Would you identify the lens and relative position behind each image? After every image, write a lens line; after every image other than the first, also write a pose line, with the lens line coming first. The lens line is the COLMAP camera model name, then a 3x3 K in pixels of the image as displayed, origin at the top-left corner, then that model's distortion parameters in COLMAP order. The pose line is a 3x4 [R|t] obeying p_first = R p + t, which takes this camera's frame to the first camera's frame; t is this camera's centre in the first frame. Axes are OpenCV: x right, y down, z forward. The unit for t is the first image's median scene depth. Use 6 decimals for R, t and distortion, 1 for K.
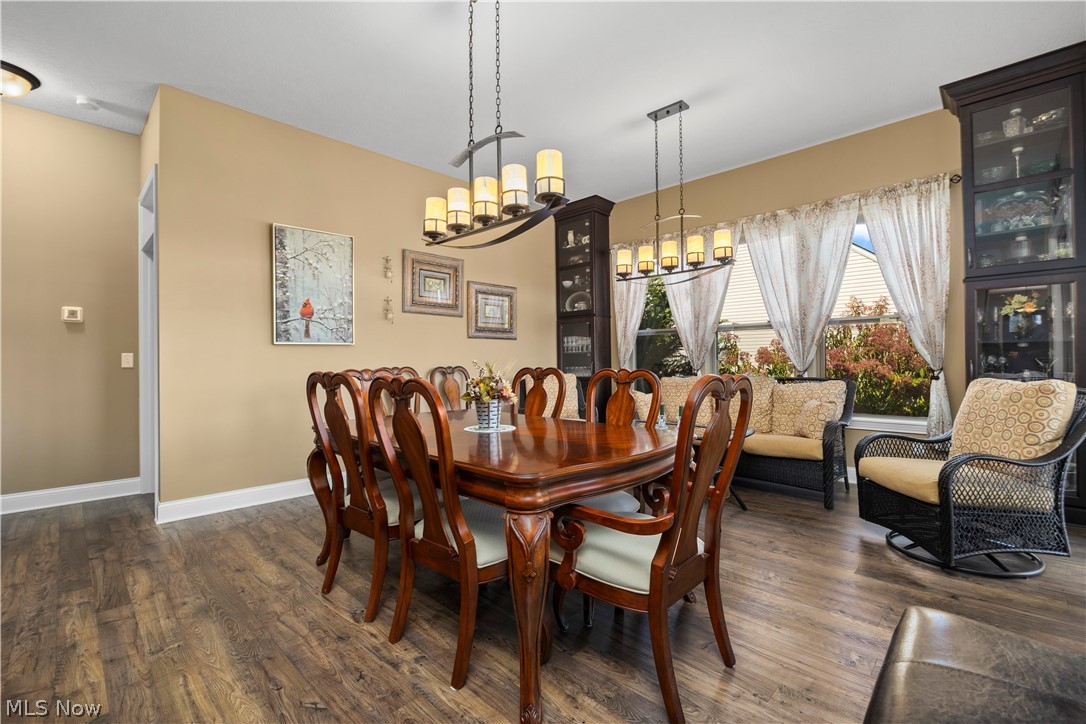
lens RADIAL K [[470.2, 0, 552.5], [0, 470.2, 362.3], [0, 0, 1]] dist [-0.018700, -0.000597]
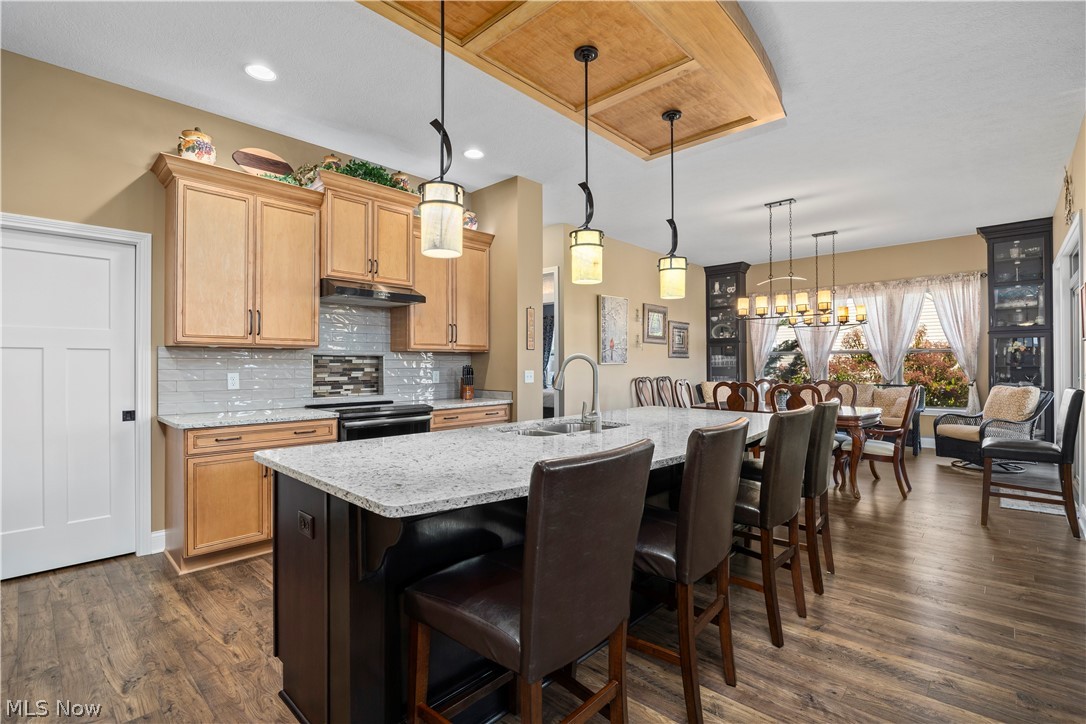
lens RADIAL K [[496.0, 0, 539.2], [0, 496.0, 368.7], [0, 0, 1]] dist [-0.031023, 0.000631]
pose [[0.999981, 0.005456, -0.002988, -0.782744], [-0.005440, 0.999971, 0.005332, -0.029295], [0.003017, -0.005316, 0.999981, -0.815420]]
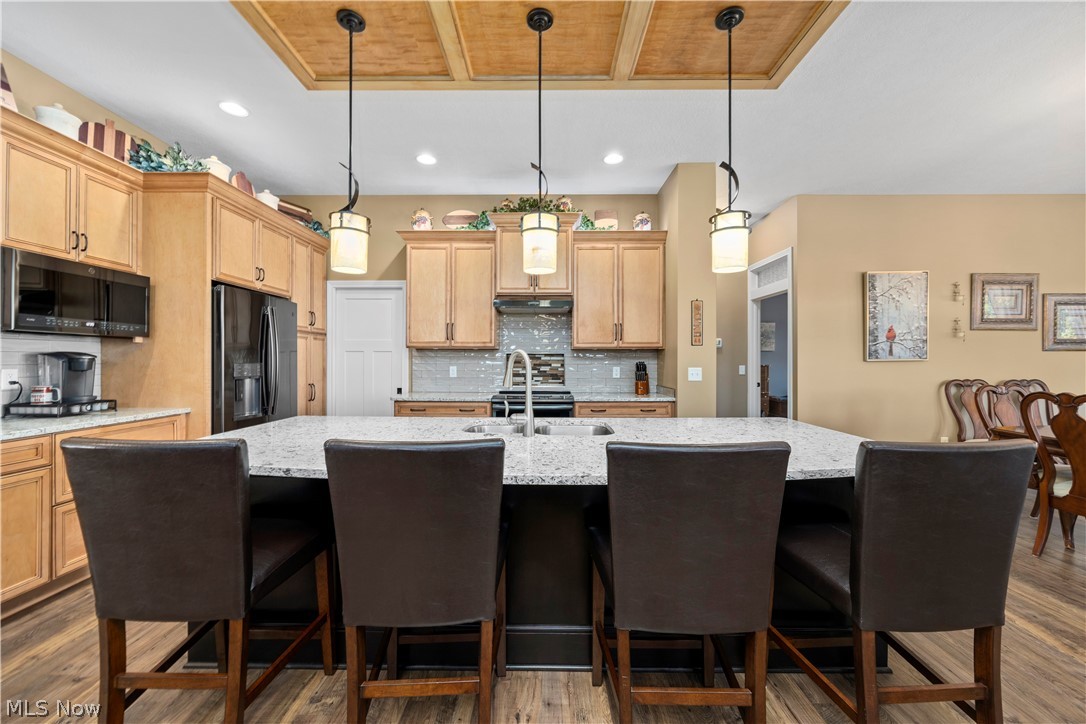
lens RADIAL K [[416.5, 0, 541.9], [0, 416.5, 360.4], [0, 0, 1]] dist [-0.004513, 0.000428]
pose [[0.676505, 0.004342, -0.736425, -0.330136], [-0.007929, 0.999968, -0.001388, -0.029826], [0.736395, 0.006778, 0.676517, -0.487002]]
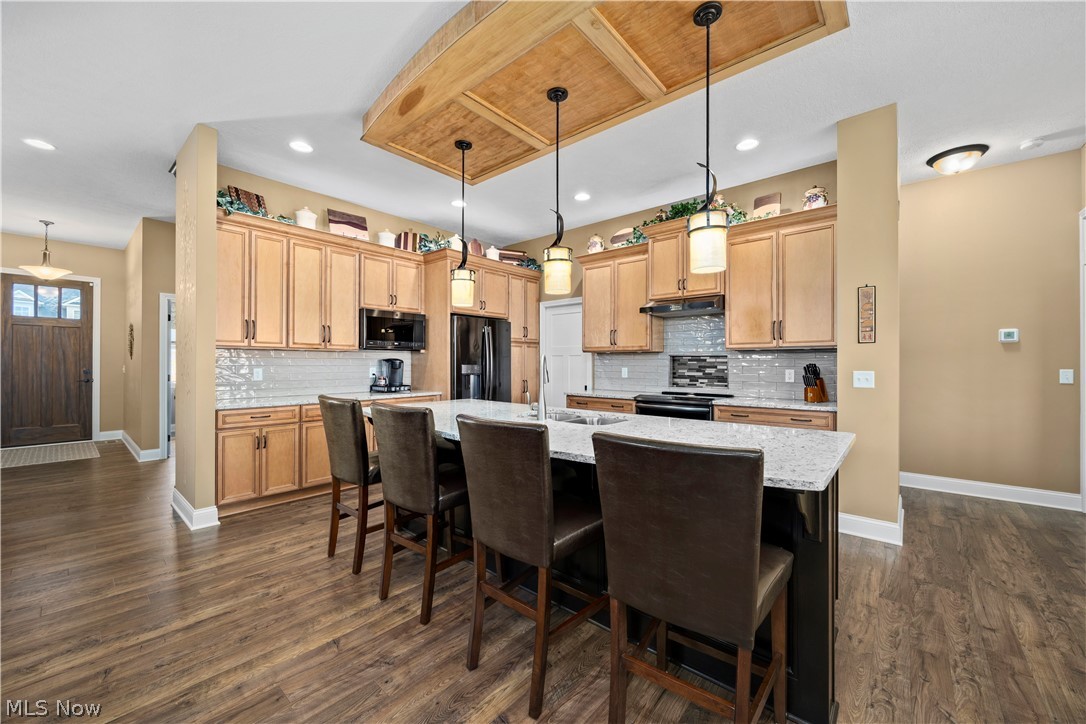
lens RADIAL K [[416.5, 0, 539.8], [0, 416.5, 362.0], [0, 0, 1]] dist [-0.004513, 0.000428]
pose [[0.035790, 0.002072, -0.999357, -0.053416], [-0.005085, 0.999985, 0.001891, -0.032500], [0.999346, 0.005014, 0.035800, -0.188466]]
